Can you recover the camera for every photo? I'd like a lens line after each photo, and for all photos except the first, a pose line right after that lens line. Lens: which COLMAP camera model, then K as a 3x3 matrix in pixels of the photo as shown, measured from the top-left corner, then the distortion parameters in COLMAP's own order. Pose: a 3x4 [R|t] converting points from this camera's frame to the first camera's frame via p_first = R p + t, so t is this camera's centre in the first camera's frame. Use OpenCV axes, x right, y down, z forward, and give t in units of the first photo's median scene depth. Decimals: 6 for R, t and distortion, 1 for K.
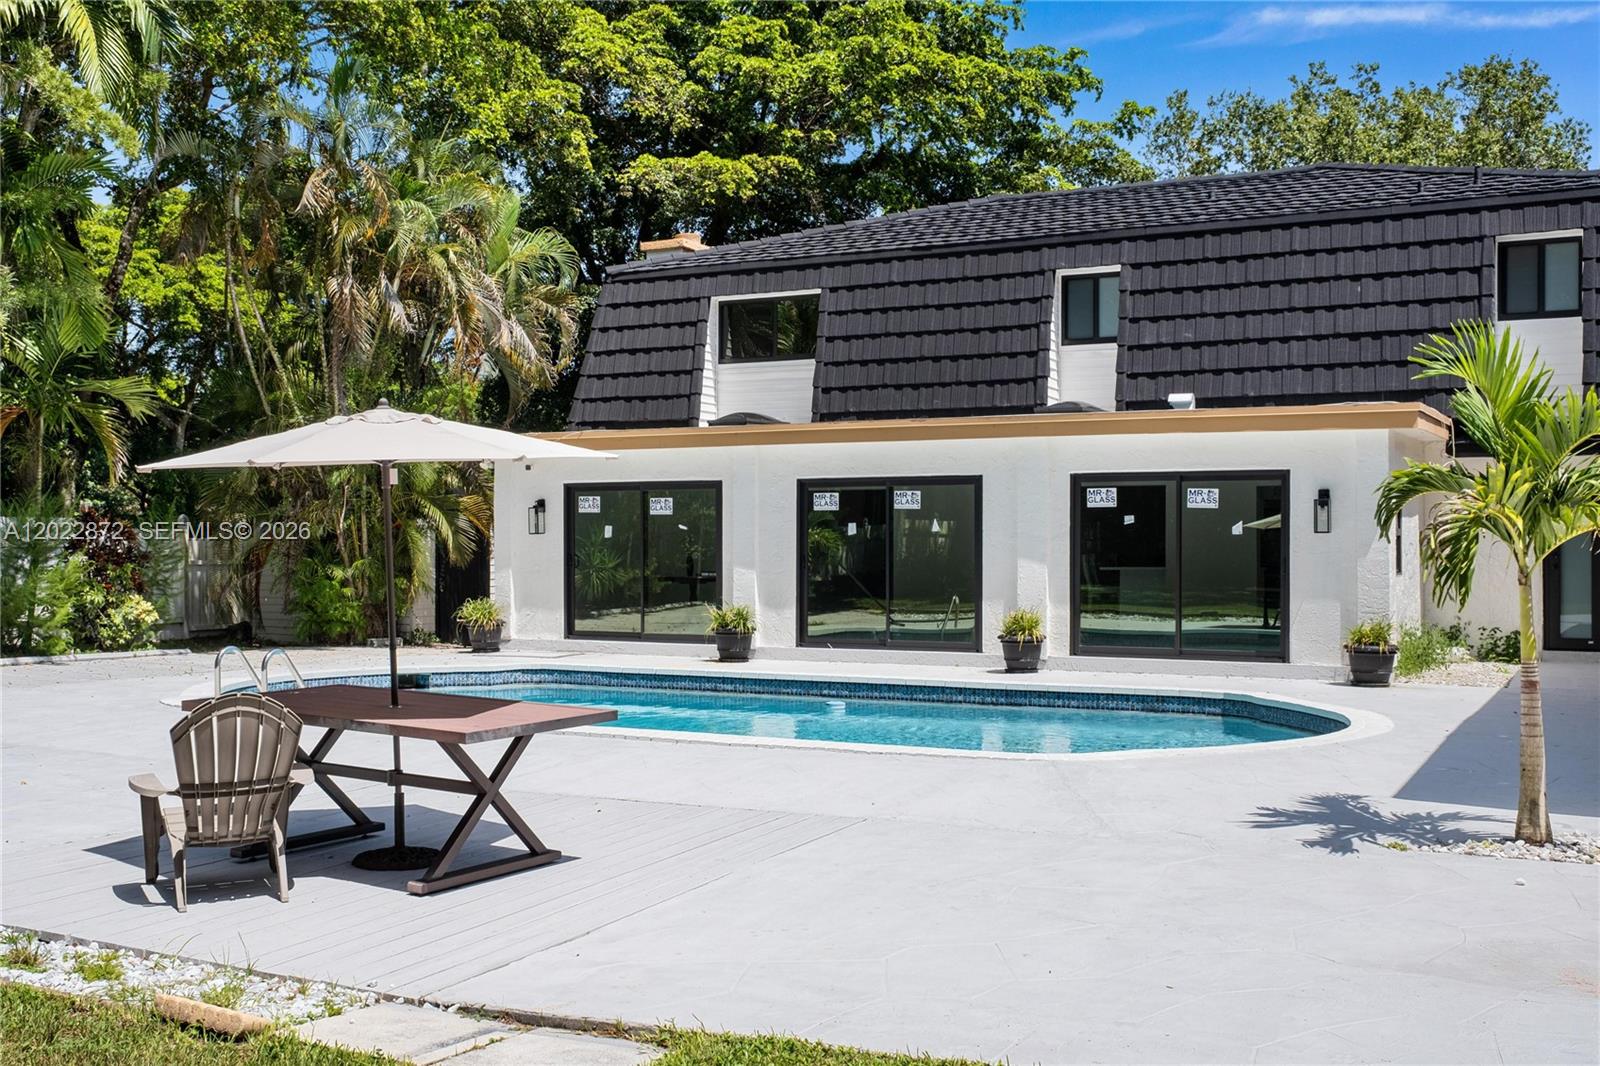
lens RADIAL K [[1696.6, 0, 747.0], [0, 1696.6, 539.4], [0, 0, 1]] dist [-0.036349, 0.000000]
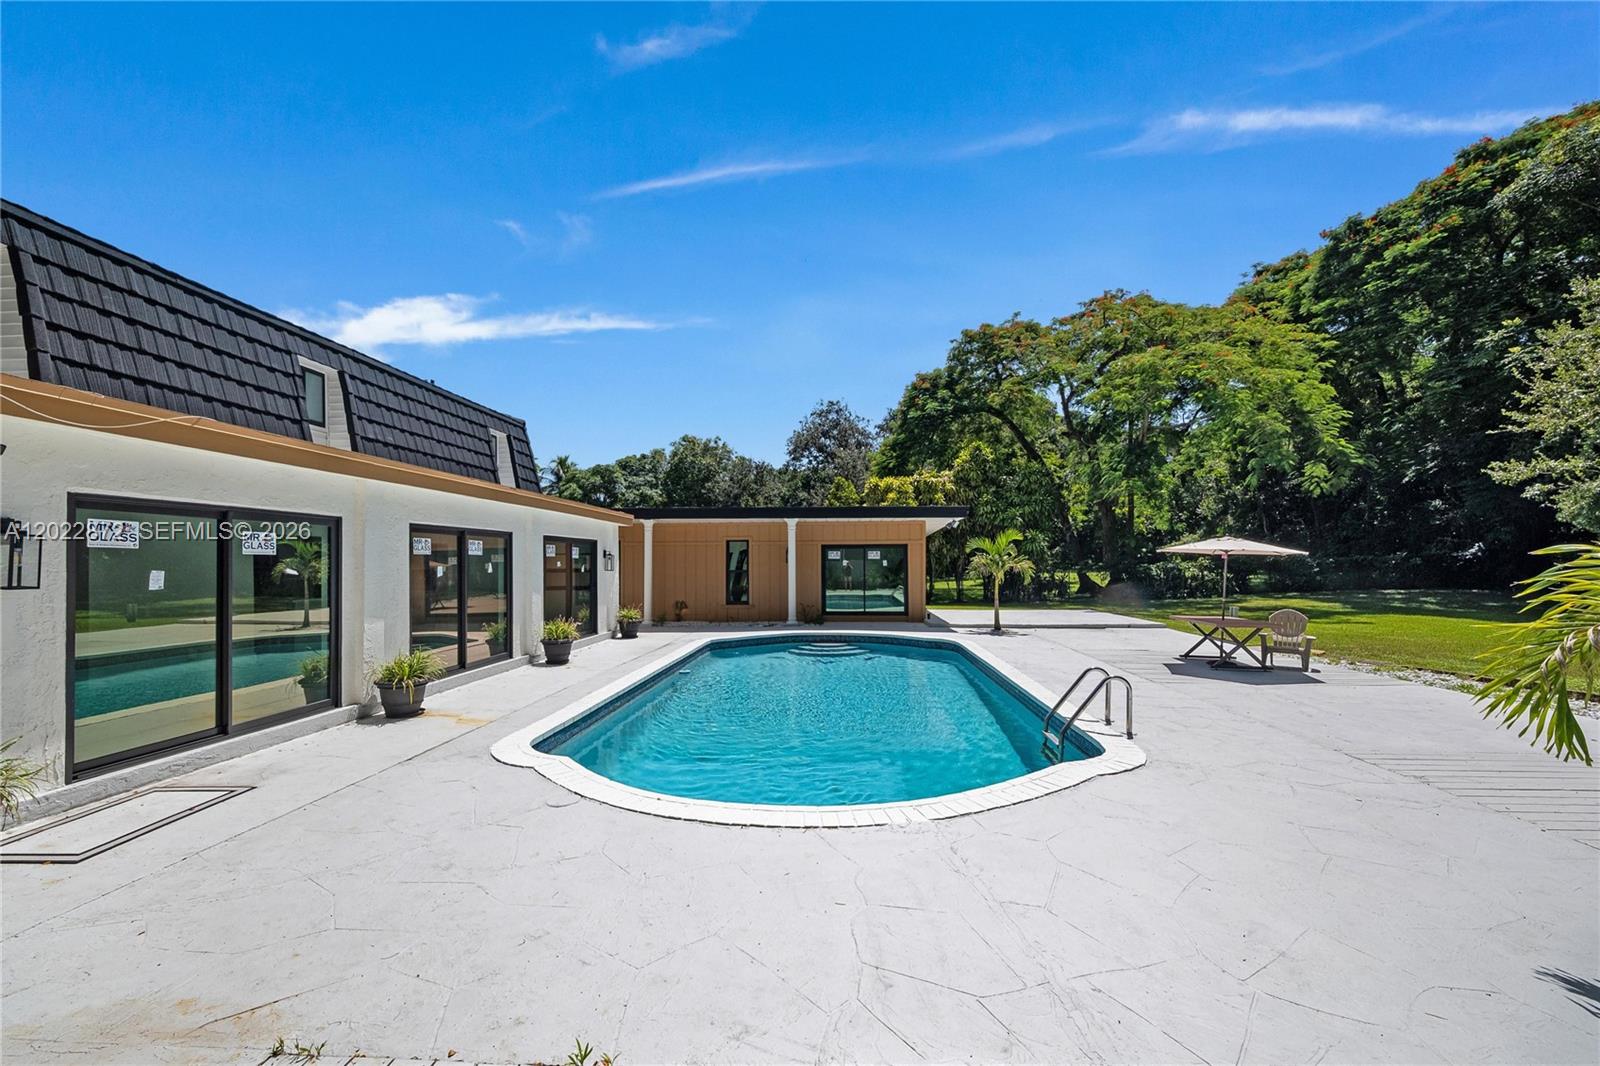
lens RADIAL K [[622.2, 0, 809.8], [0, 622.2, 564.9], [0, 0, 1]] dist [-0.009656, -0.000664]
pose [[-0.431364, -0.002337, 0.902175, -0.389370], [0.001314, 0.999994, 0.003218, -0.010490], [-0.902177, 0.002574, -0.431359, 0.892898]]
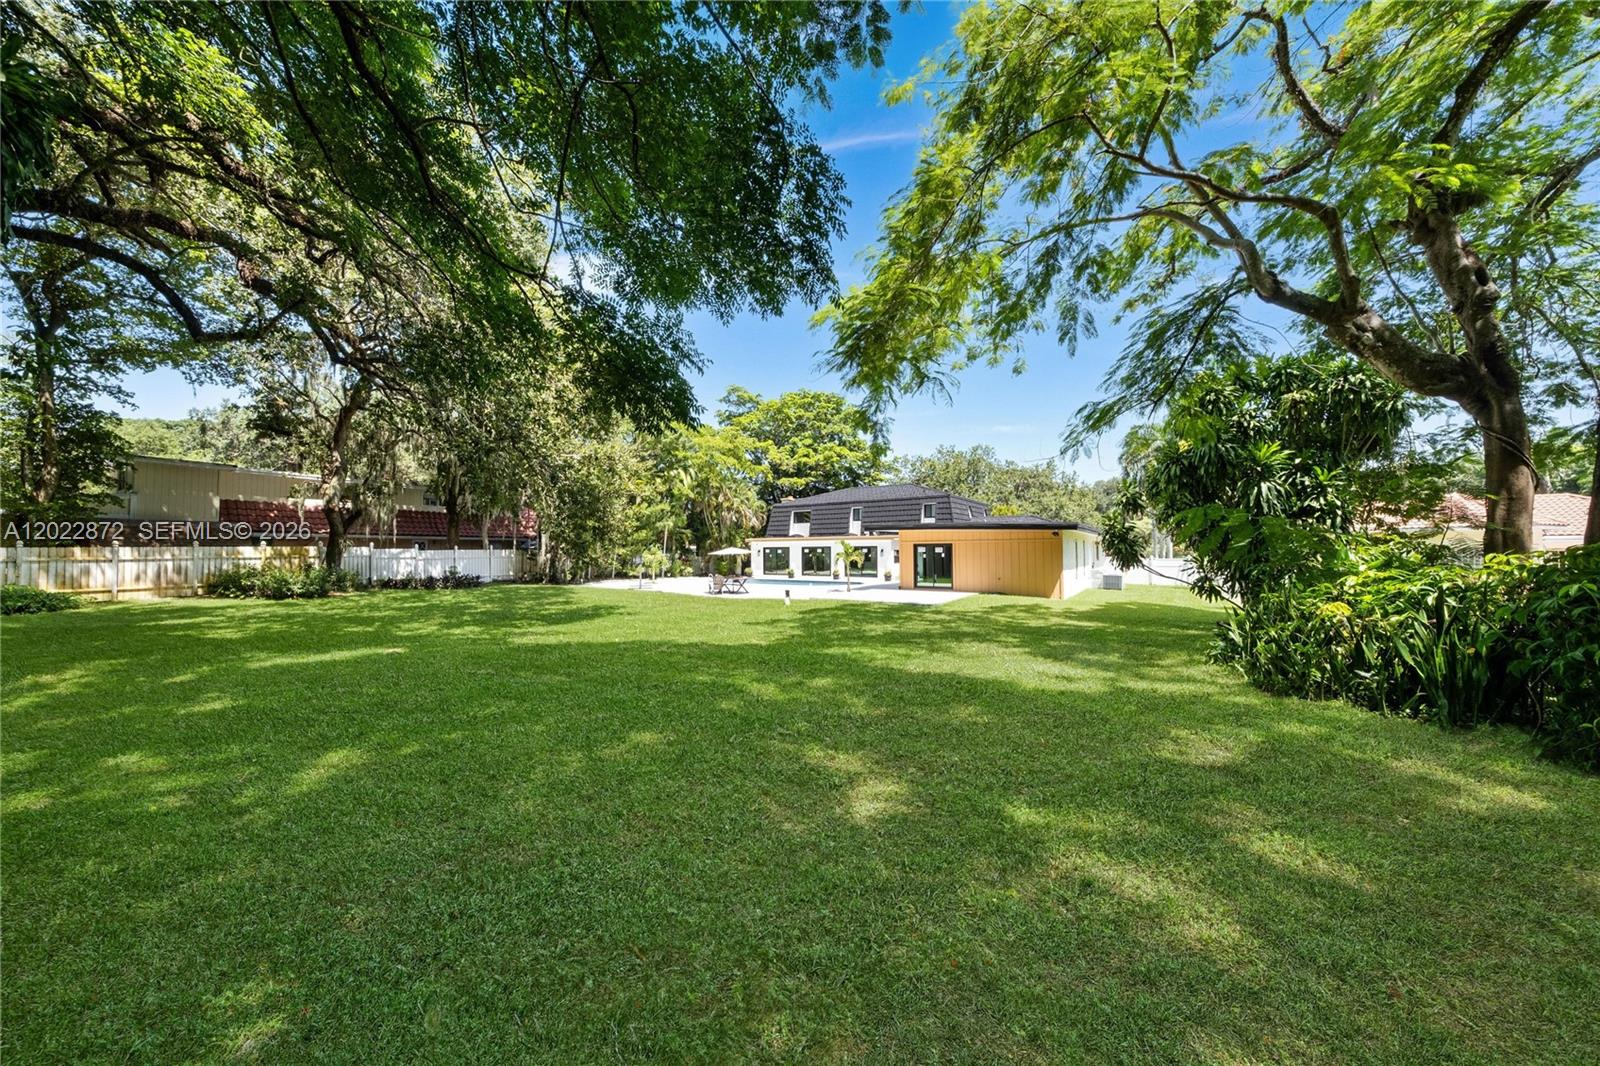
lens RADIAL K [[553.8, 0, 787.1], [0, 553.8, 521.9], [0, 0, 1]] dist [-0.000550, -0.000095]
pose [[0.993526, -0.012123, -0.112955, 0.185012], [0.006380, 0.998675, -0.051065, -0.023169], [0.113425, 0.050014, 0.992287, -0.843419]]
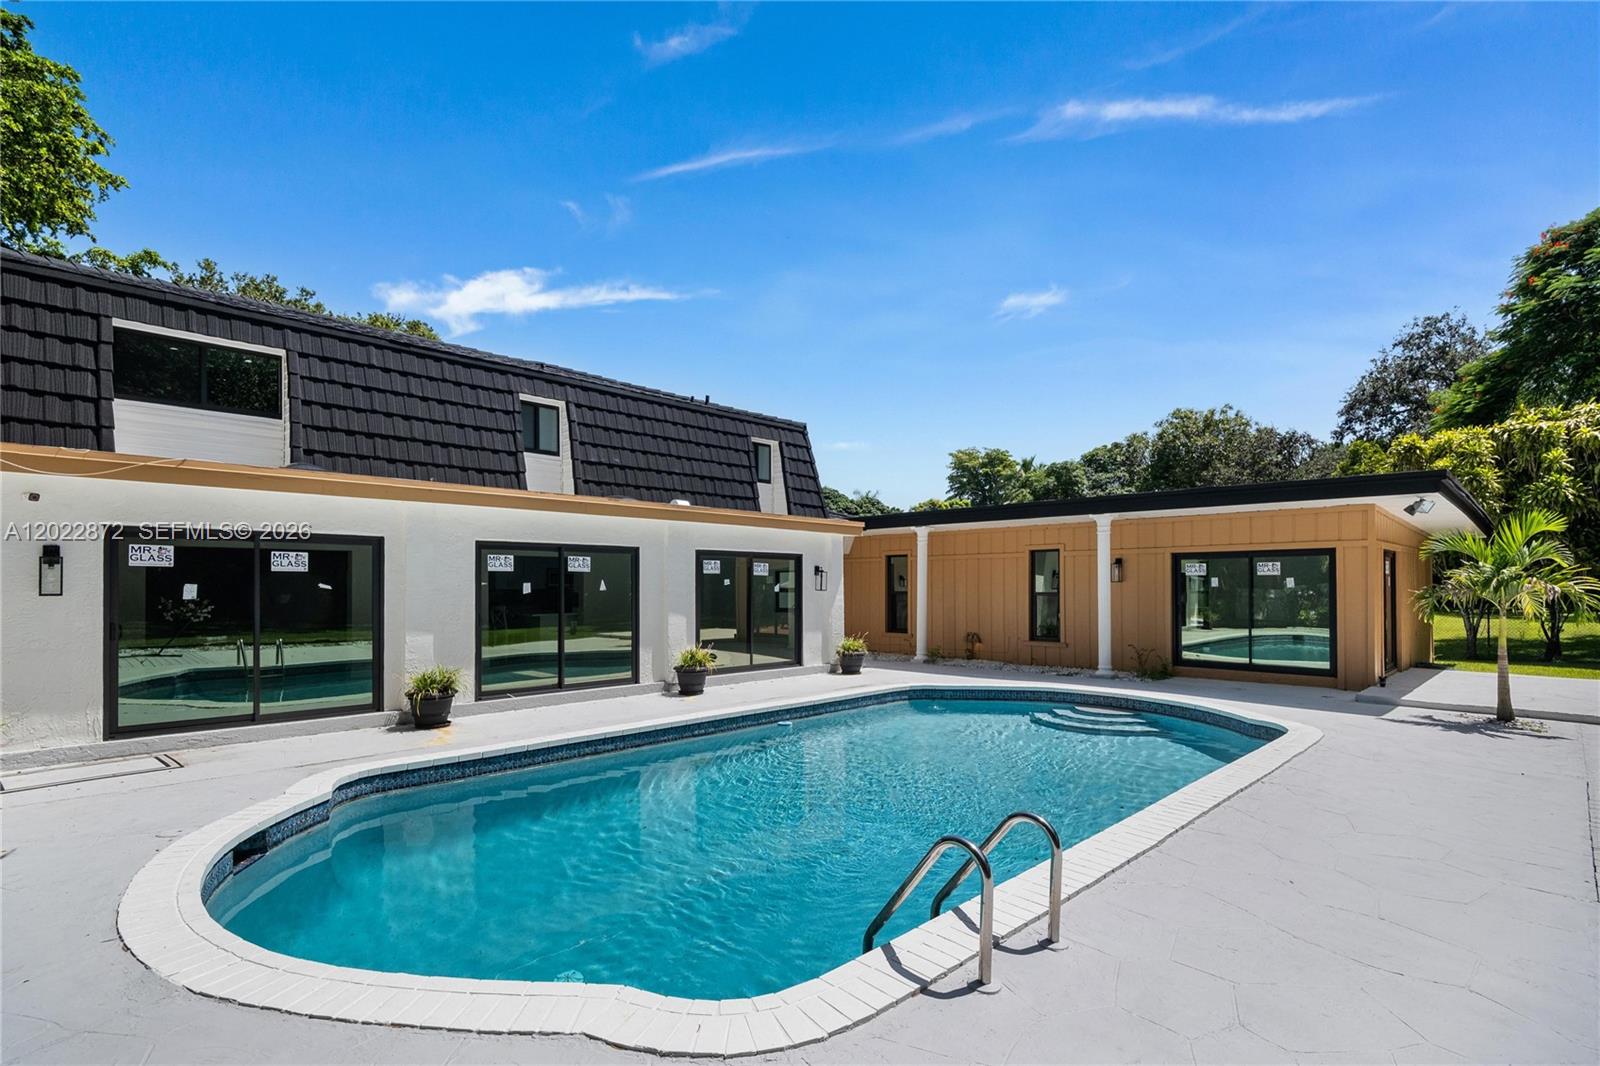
lens RADIAL K [[753.4, 0, 807.0], [0, 753.4, 584.9], [0, 0, 1]] dist [0.008257, -0.002724]
pose [[0.273132, 0.000188, 0.961976, -0.343567], [-0.000399, 1.000000, -0.000082, -0.007869], [-0.961976, -0.000361, 0.273132, 0.640912]]
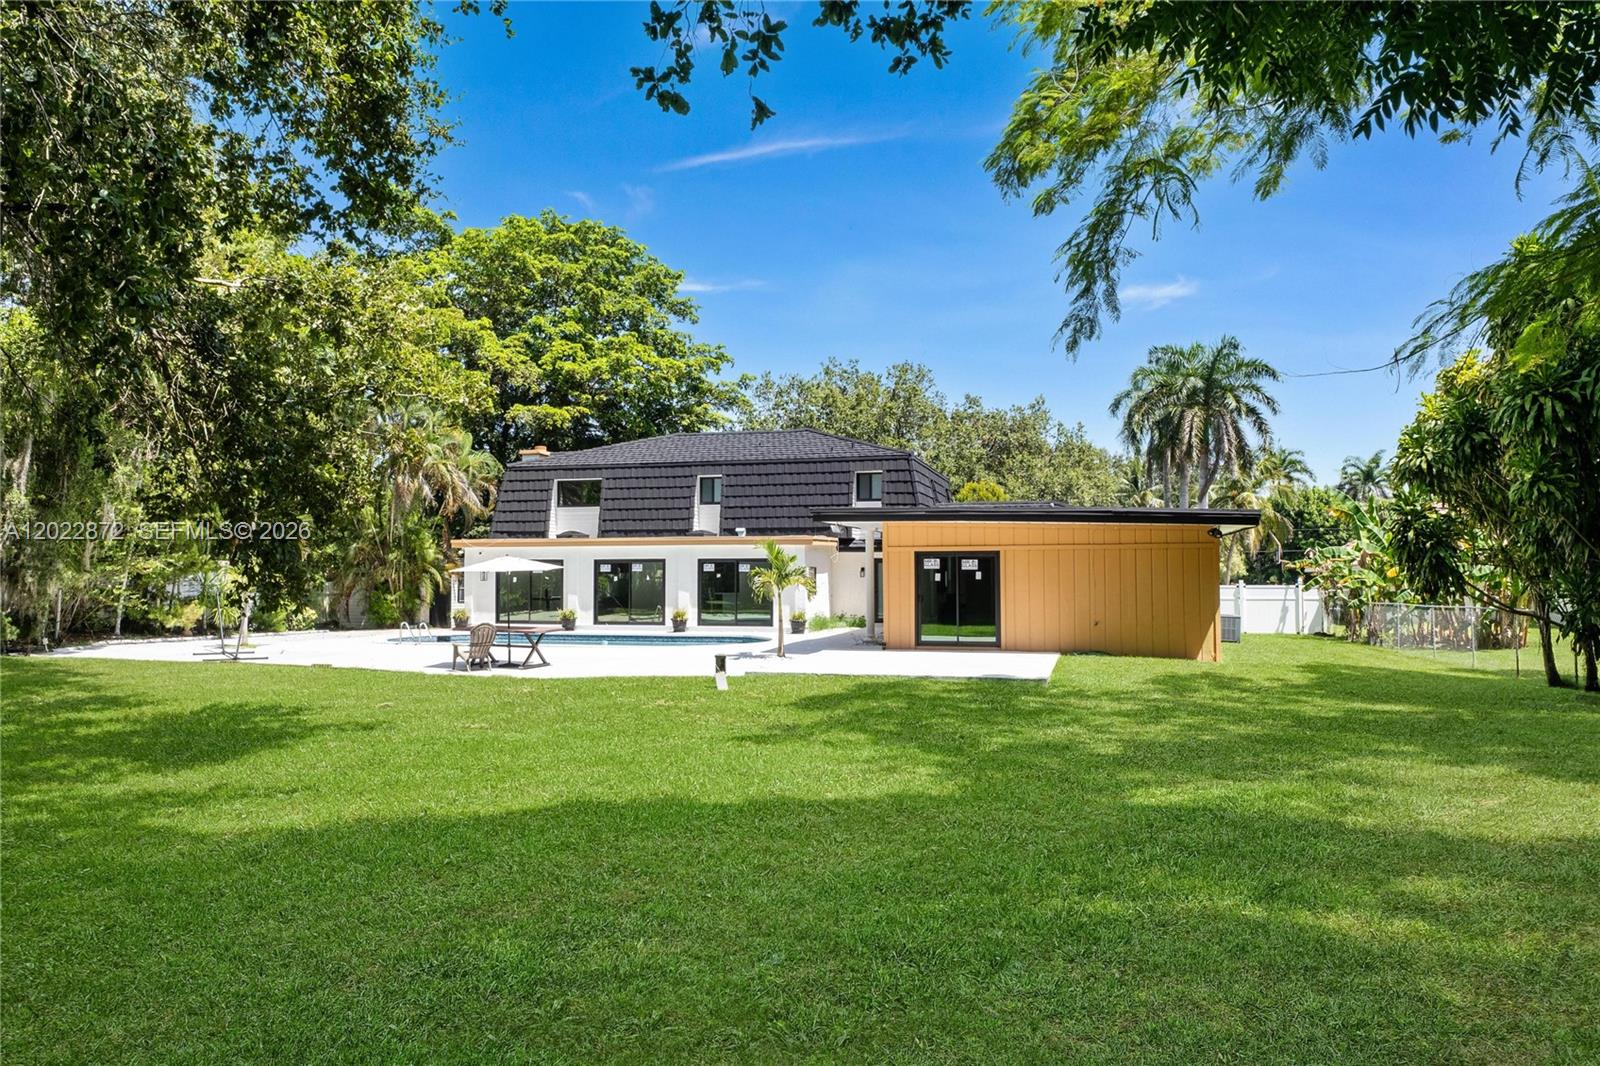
lens RADIAL K [[1124.6, 0, 806.6], [0, 1124.6, 531.8], [0, 0, 1]] dist [-0.016556, -0.011071]
pose [[0.971274, 0.006799, 0.237866, -0.059312], [0.002105, 0.999307, -0.037160, -0.012847], [-0.237954, 0.036593, 0.970587, -0.688513]]
